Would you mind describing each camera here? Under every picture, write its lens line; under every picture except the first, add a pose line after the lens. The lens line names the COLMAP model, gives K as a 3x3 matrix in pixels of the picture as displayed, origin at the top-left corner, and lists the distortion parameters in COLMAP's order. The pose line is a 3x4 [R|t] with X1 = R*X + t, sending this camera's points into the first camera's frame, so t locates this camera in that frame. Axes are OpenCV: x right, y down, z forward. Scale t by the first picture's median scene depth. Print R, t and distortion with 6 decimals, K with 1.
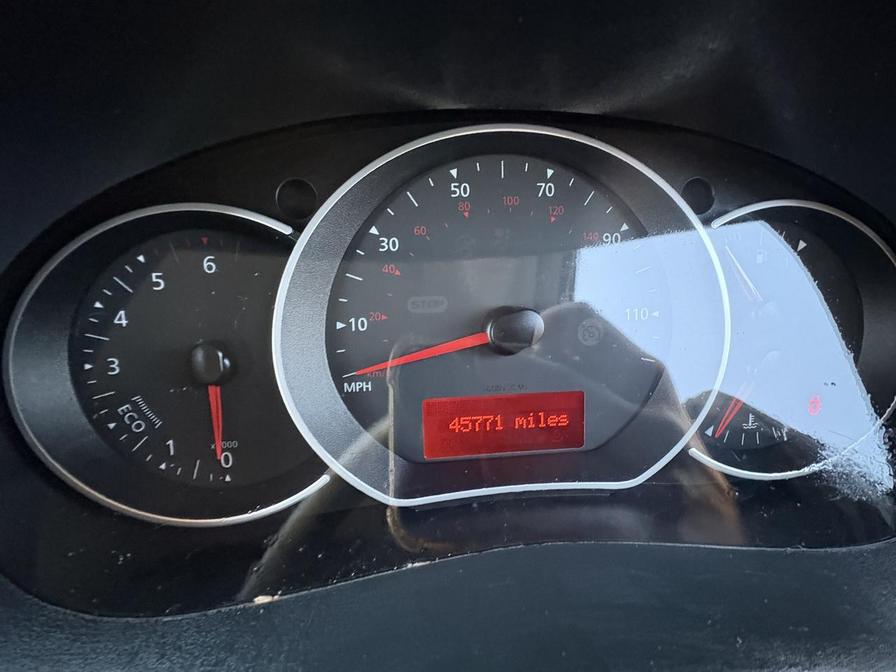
lens RADIAL K [[354.8, 0, 450.4], [0, 354.8, 336.4], [0, 0, 1]] dist [-0.001751, -0.000290]
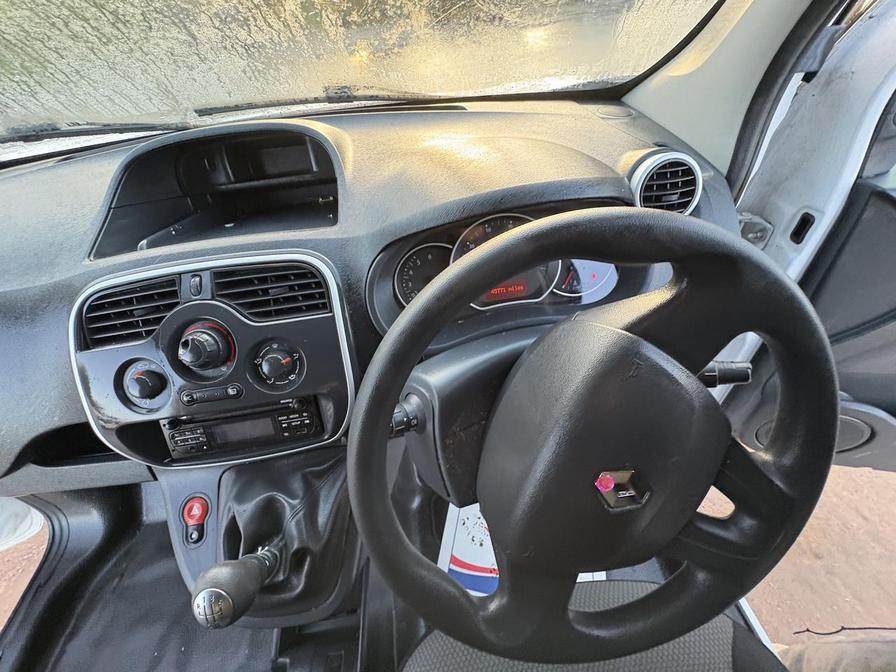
lens RADIAL K [[354.8, 0, 447.5], [0, 354.8, 335.0], [0, 0, 1]] dist [-0.001751, -0.000290]
pose [[0.992530, -0.119347, -0.025302, -0.471028], [0.121709, 0.982944, 0.137873, 0.145877], [0.008416, -0.139922, 0.990127, -3.171410]]
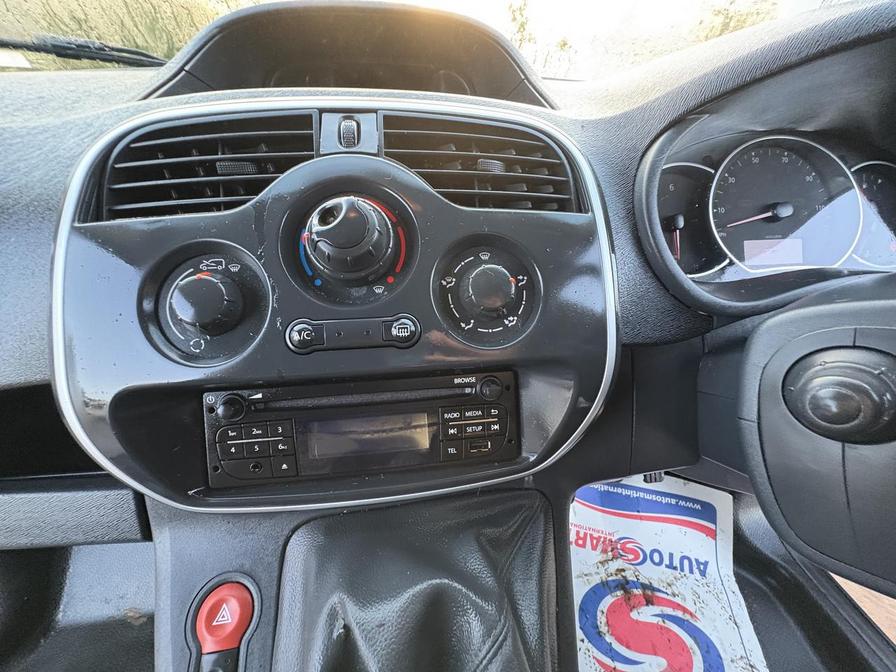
lens RADIAL K [[354.8, 0, 447.1], [0, 354.8, 336.0], [0, 0, 1]] dist [-0.001751, -0.000290]
pose [[0.998133, -0.035786, 0.049504, -2.524547], [0.039147, 0.996871, -0.068674, 1.027735], [-0.046891, 0.070484, 0.996410, -1.500881]]
